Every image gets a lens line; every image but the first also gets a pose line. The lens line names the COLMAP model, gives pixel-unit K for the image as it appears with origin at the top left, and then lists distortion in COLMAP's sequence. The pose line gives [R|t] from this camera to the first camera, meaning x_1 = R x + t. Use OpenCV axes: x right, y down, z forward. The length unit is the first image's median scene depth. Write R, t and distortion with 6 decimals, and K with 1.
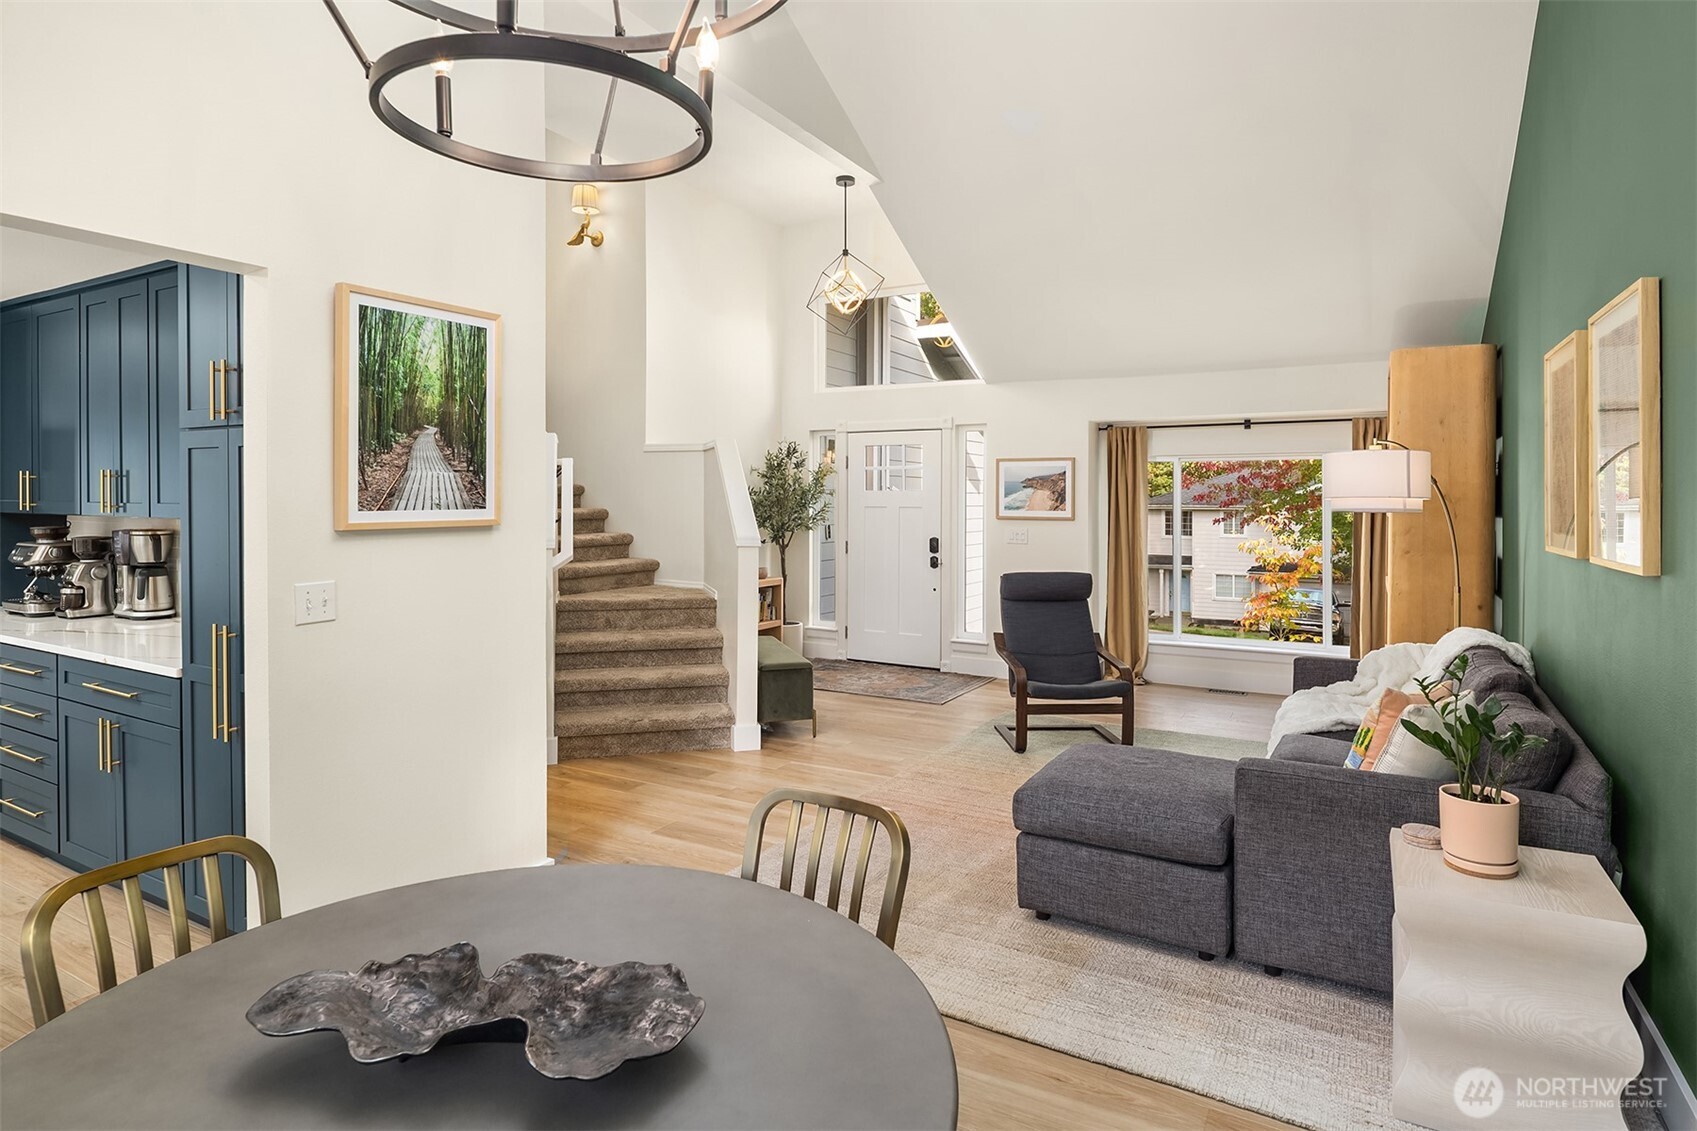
lens RADIAL K [[936.0, 0, 823.4], [0, 936.0, 463.5], [0, 0, 1]] dist [0.000965, -0.004134]
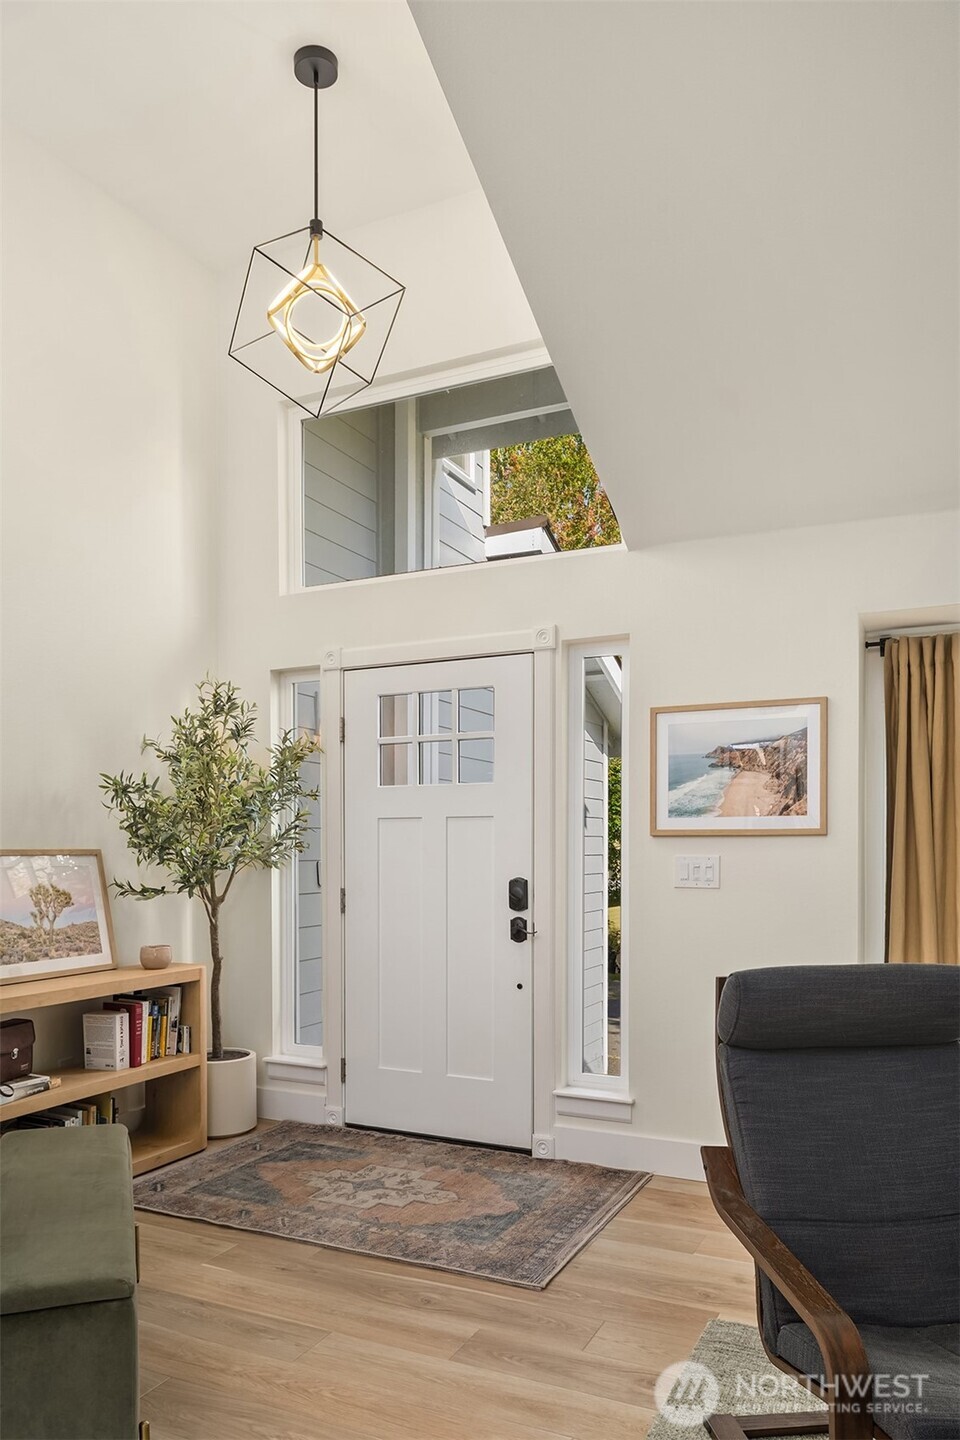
lens RADIAL K [[1006.3, 0, 469.5], [0, 1006.3, 872.5], [0, 0, 1]] dist [-0.016408, -0.002178]
pose [[0.996956, -0.009815, 0.077348, 0.056003], [0.005129, 0.998152, 0.060545, 0.046821], [-0.077800, -0.059964, 0.995164, 0.512492]]
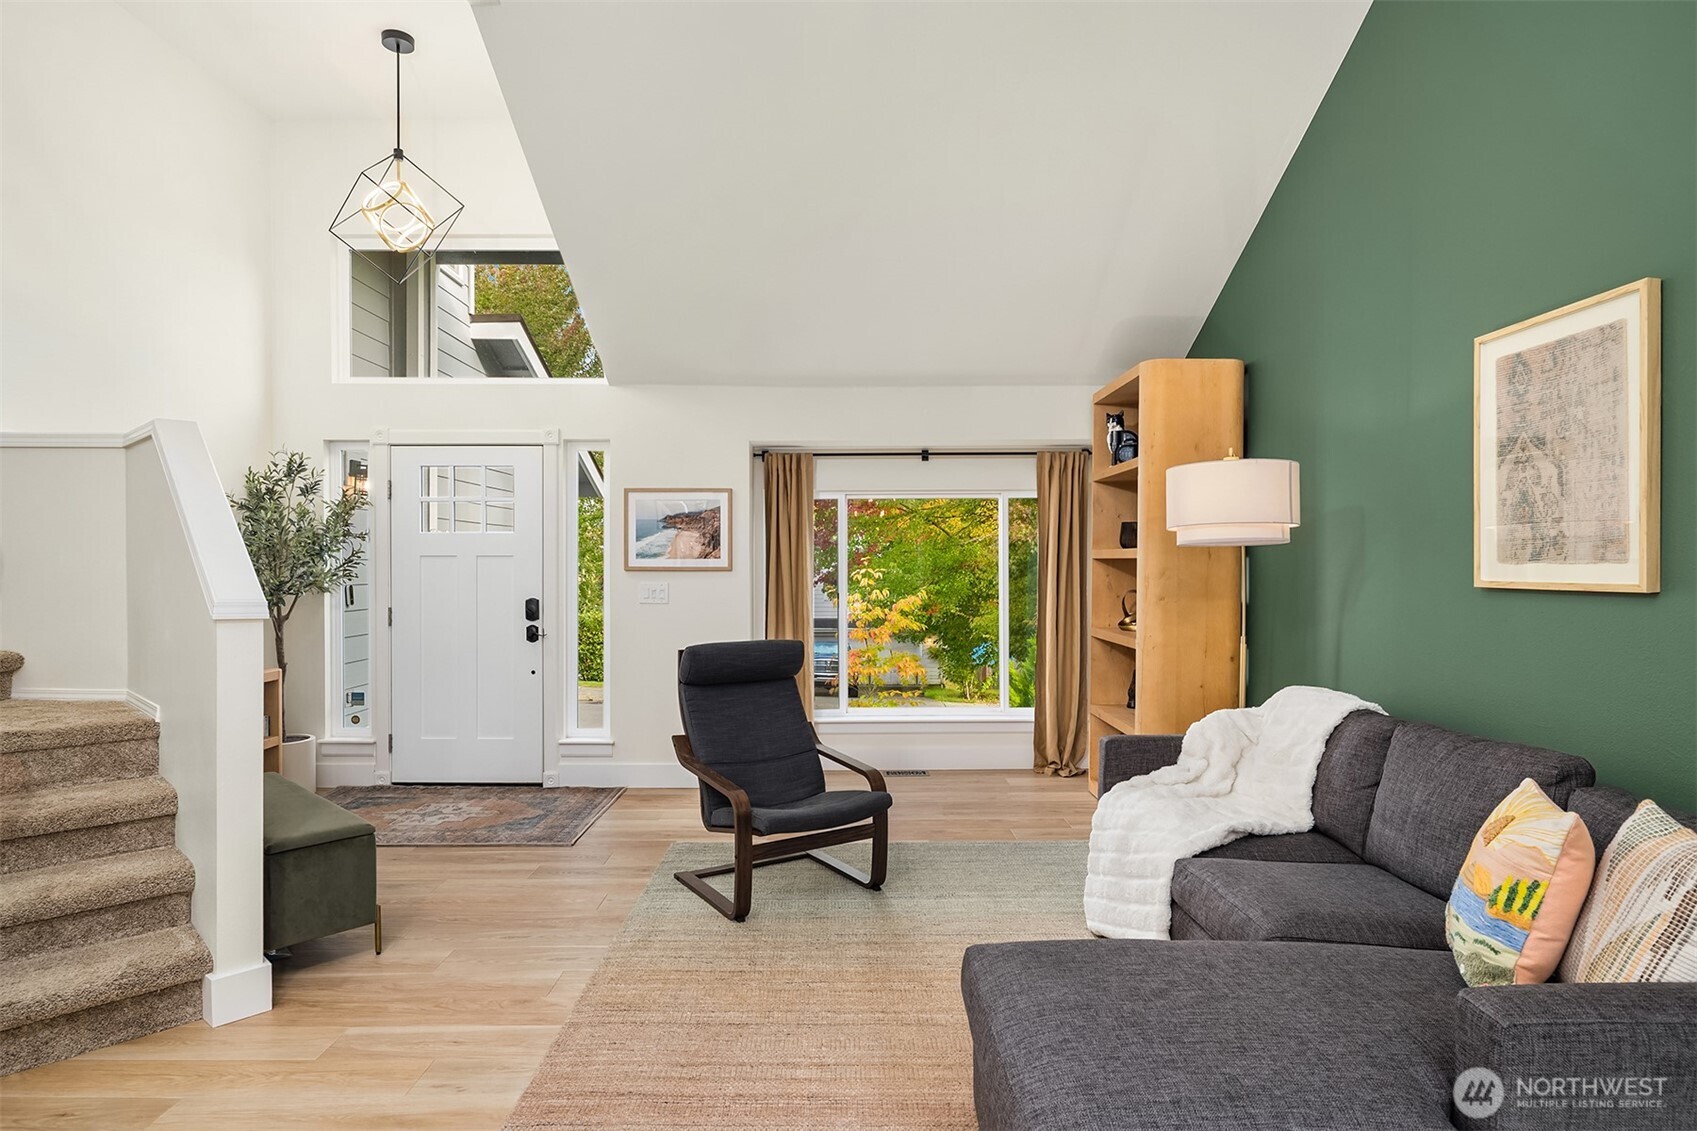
lens RADIAL K [[936.0, 0, 837.2], [0, 936.0, 559.7], [0, 0, 1]] dist [0.000965, -0.004134]
pose [[0.861593, -0.003292, 0.507589, -0.043192], [-0.014059, 0.999441, 0.030346, 0.026492], [-0.507405, -0.033282, 0.861064, 0.291978]]
